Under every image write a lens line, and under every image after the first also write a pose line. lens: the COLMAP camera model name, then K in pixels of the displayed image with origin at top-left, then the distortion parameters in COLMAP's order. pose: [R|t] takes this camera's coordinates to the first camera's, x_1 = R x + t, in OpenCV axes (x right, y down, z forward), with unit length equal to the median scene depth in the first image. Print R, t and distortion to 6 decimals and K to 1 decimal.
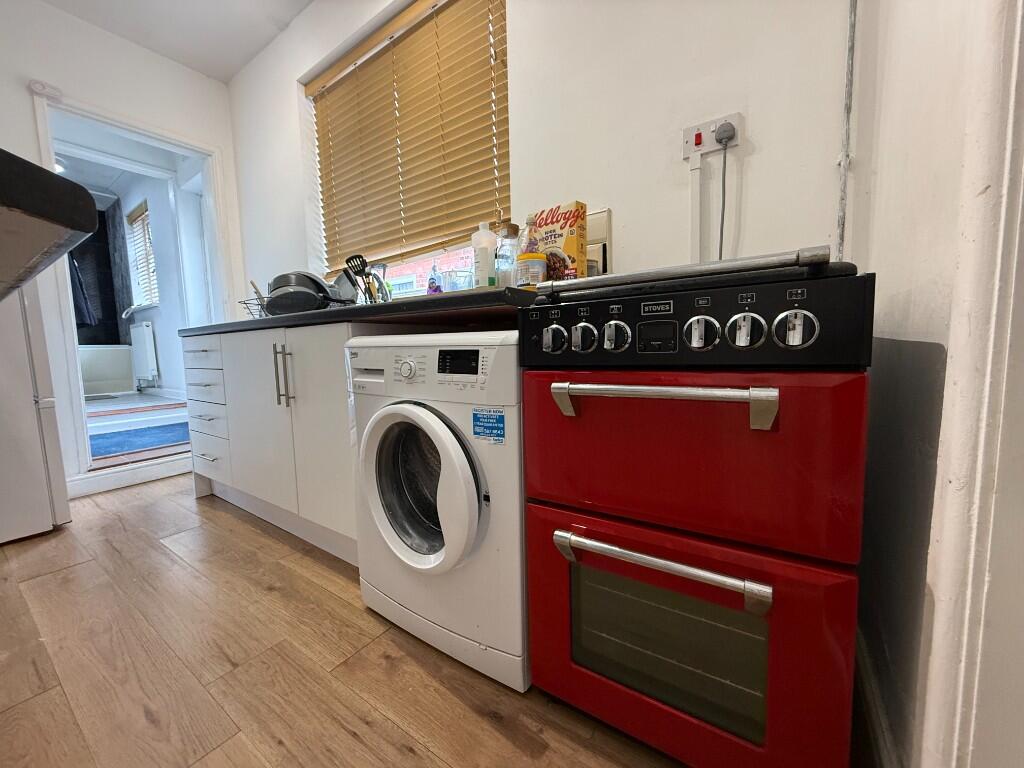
lens RADIAL K [[410.2, 0, 510.6], [0, 410.2, 382.6], [0, 0, 1]] dist [0.001598, -0.000057]
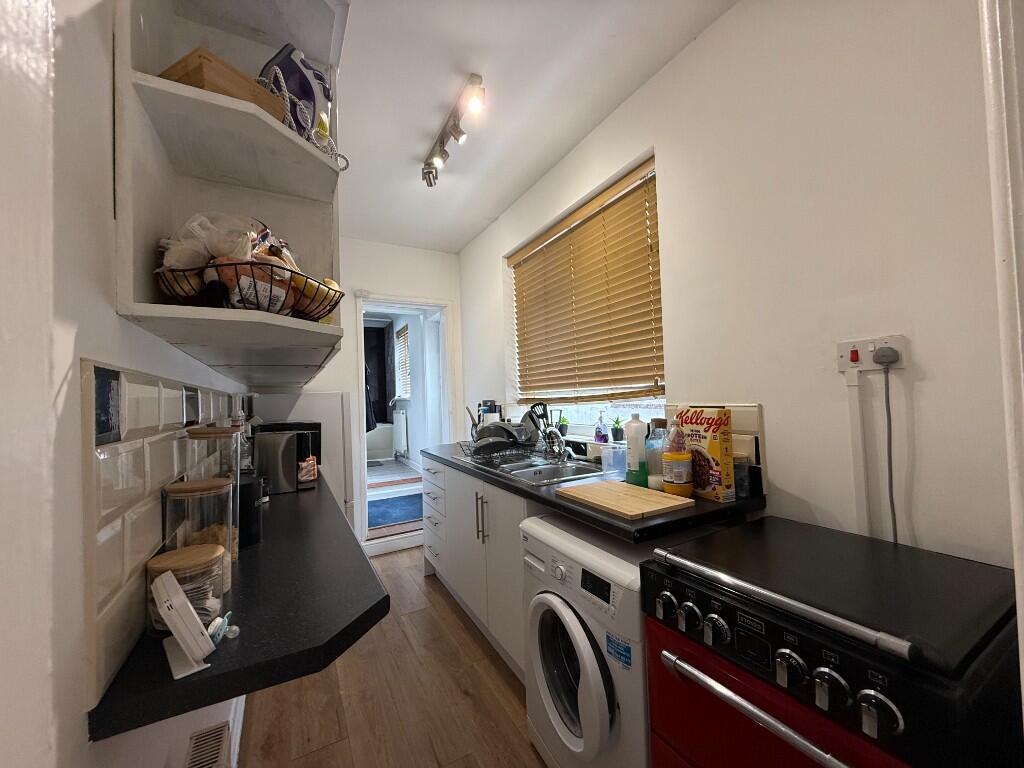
lens RADIAL K [[408.4, 0, 511.2], [0, 408.4, 383.5], [0, 0, 1]] dist [0.001385, -0.000004]
pose [[0.895813, -0.016927, -0.444109, 0.113032], [-0.029762, 0.994746, -0.097948, -0.293687], [0.443434, 0.100960, 0.890603, -0.157652]]
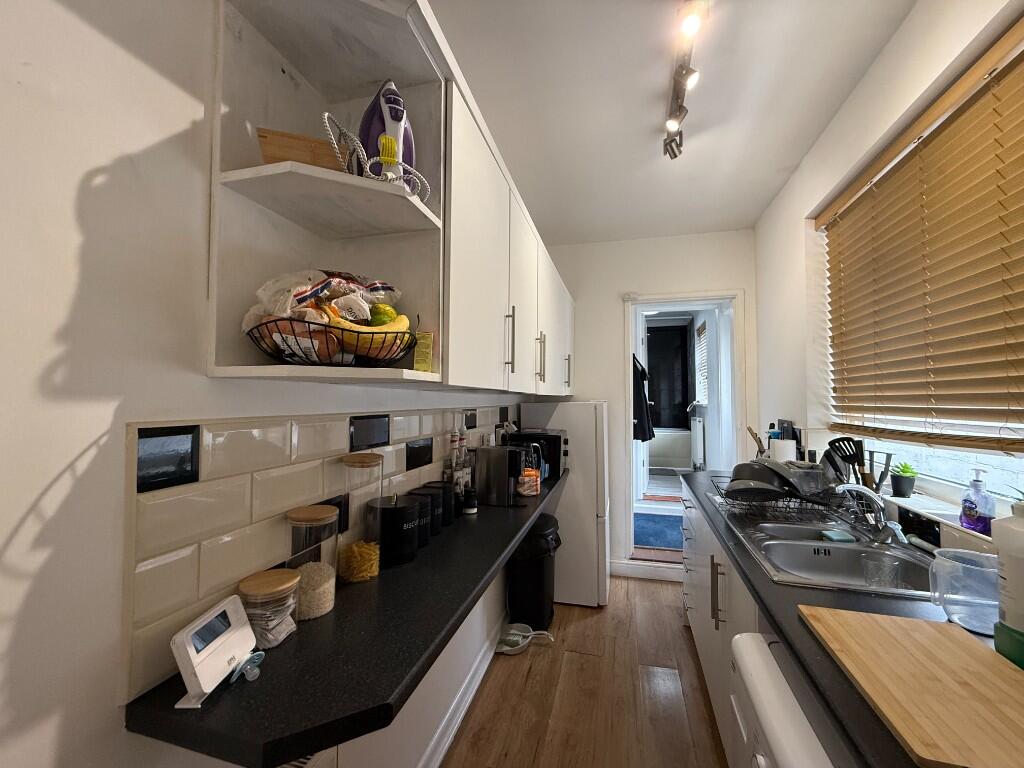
lens RADIAL K [[408.4, 0, 511.2], [0, 408.4, 383.5], [0, 0, 1]] dist [0.001385, -0.000004]
pose [[0.334393, -0.004658, -0.942422, 0.173988], [-0.094136, 0.994822, -0.038319, -0.385943], [0.937720, 0.101530, 0.332223, 0.164437]]
